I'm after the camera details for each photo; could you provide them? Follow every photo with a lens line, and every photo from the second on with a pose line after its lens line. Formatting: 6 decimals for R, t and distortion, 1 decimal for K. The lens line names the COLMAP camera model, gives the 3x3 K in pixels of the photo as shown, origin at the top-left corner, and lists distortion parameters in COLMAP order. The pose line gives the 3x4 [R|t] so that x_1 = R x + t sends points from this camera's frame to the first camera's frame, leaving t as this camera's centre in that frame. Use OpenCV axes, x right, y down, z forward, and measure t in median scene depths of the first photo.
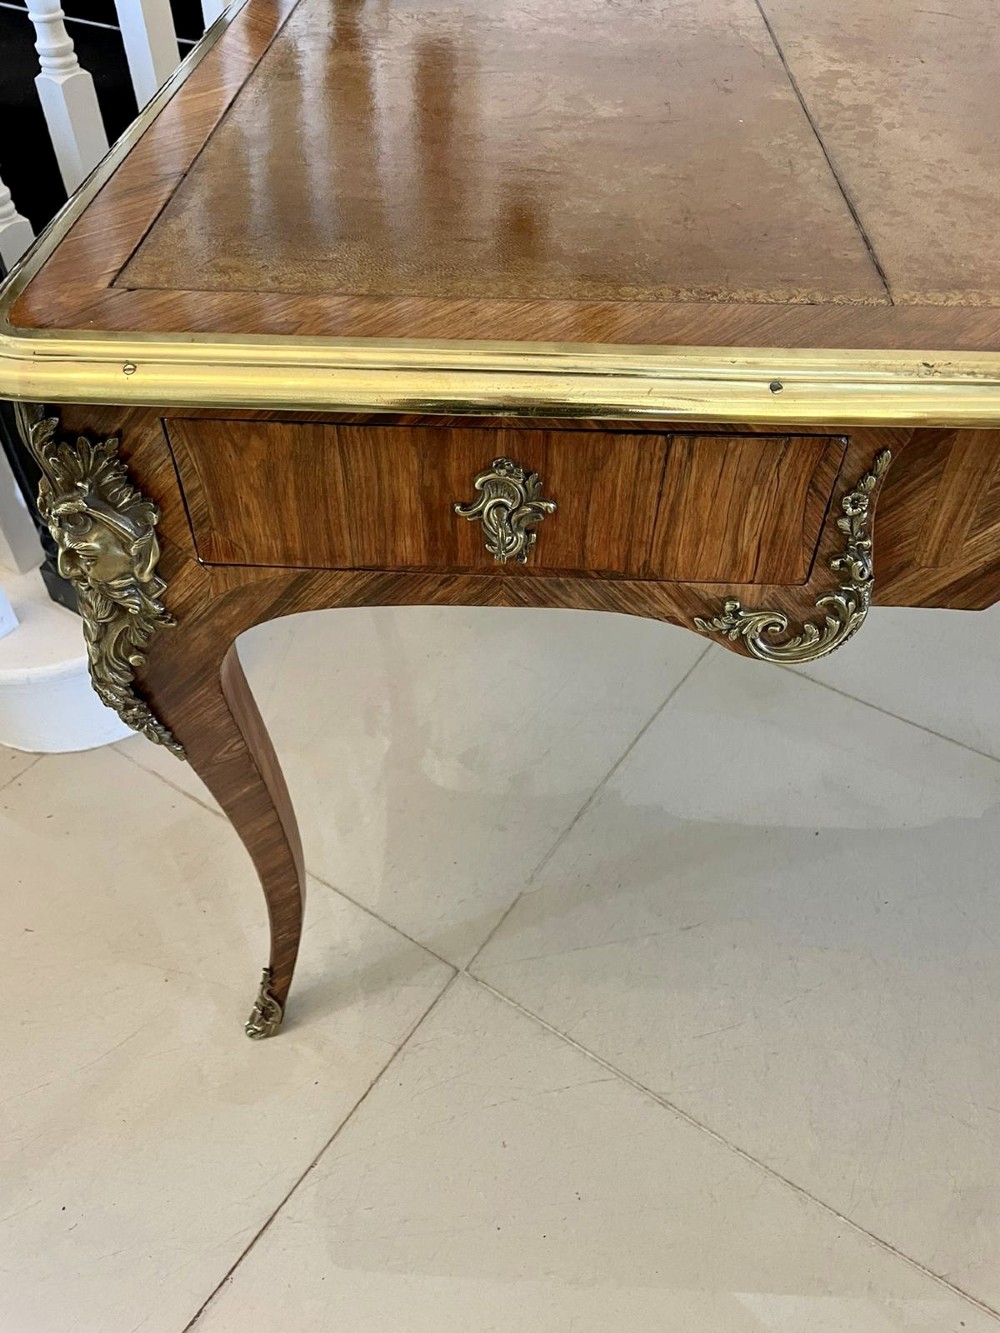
lens RADIAL K [[1021.1, 0, 500.0], [0, 1021.1, 666.5], [0, 0, 1]] dist [0.123352, -0.168429]
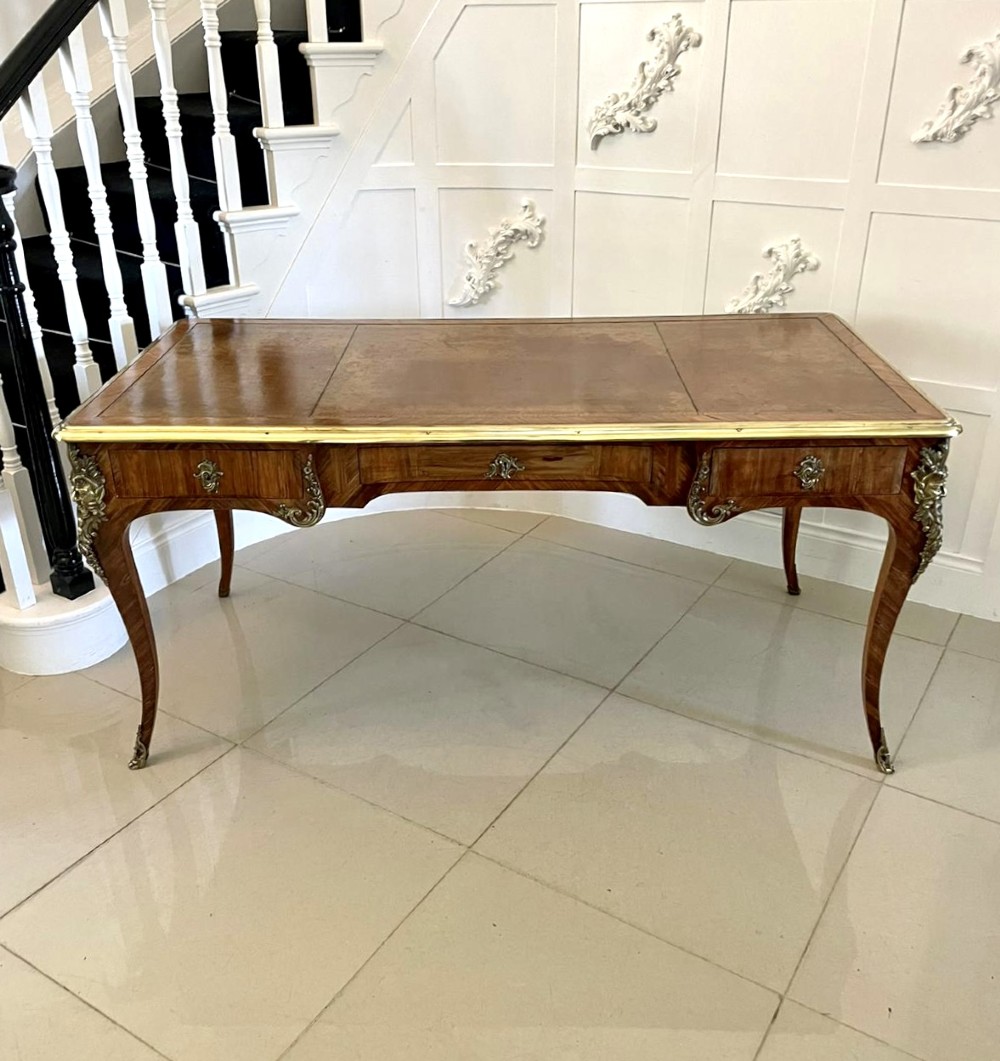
lens RADIAL K [[1047.7, 0, 486.5], [0, 1047.7, 551.7], [0, 0, 1]] dist [0.109075, -0.114197]
pose [[0.999717, -0.022051, 0.008905, 0.866923], [0.023750, 0.944856, -0.326624, 1.219328], [-0.001212, 0.326743, 0.945112, -2.169287]]
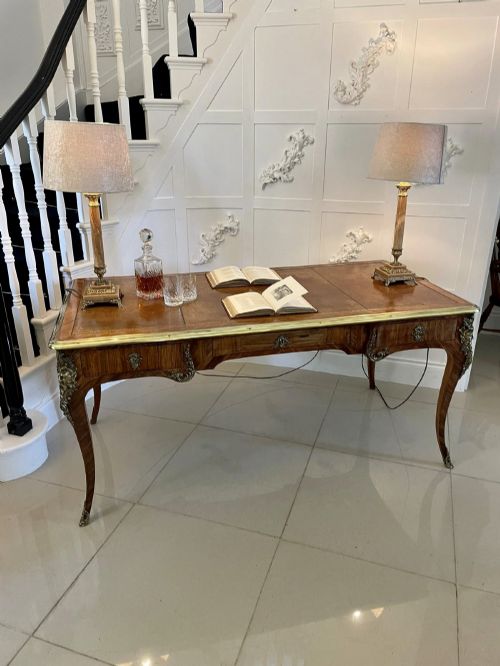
lens RADIAL K [[510.2, 0, 250.0], [0, 510.2, 333.0], [0, 0, 1]] dist [0.123352, -0.168429]
pose [[0.963511, -0.102955, 0.247079, -0.073894], [0.193776, 0.905084, -0.378515, 1.029258], [-0.184657, 0.412581, 0.892008, -2.035571]]
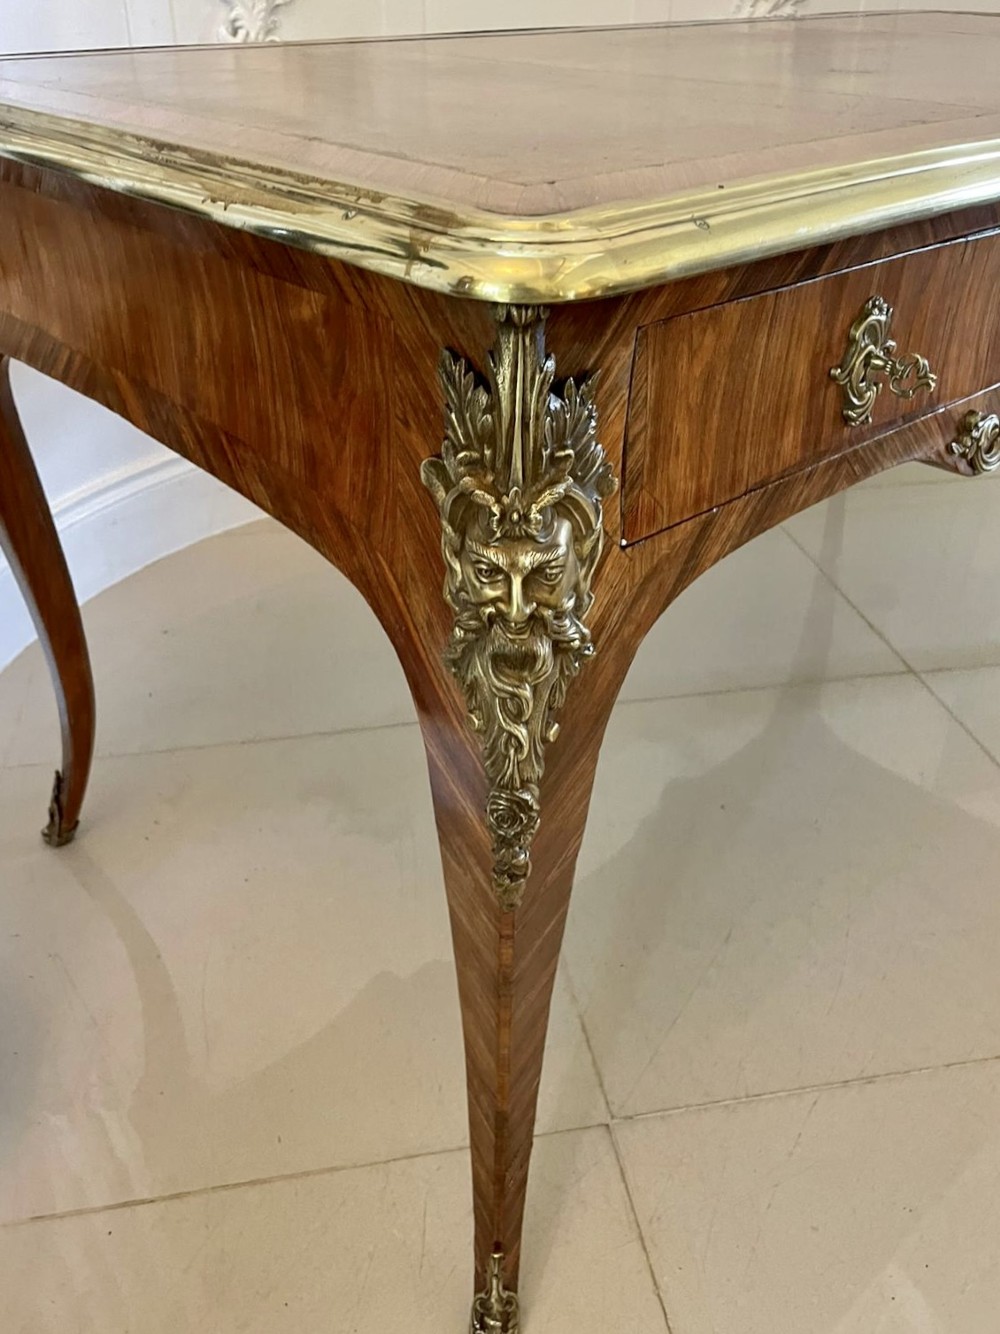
lens RADIAL K [[1069.4, 0, 500.0], [0, 1069.4, 667.0], [0, 0, 1]] dist [0.098714, -0.142433]
pose [[0.711725, -0.381983, 0.589523, -0.898488], [0.505011, 0.861579, -0.051431, -0.029065], [-0.488275, 0.334320, 0.806113, 0.444277]]
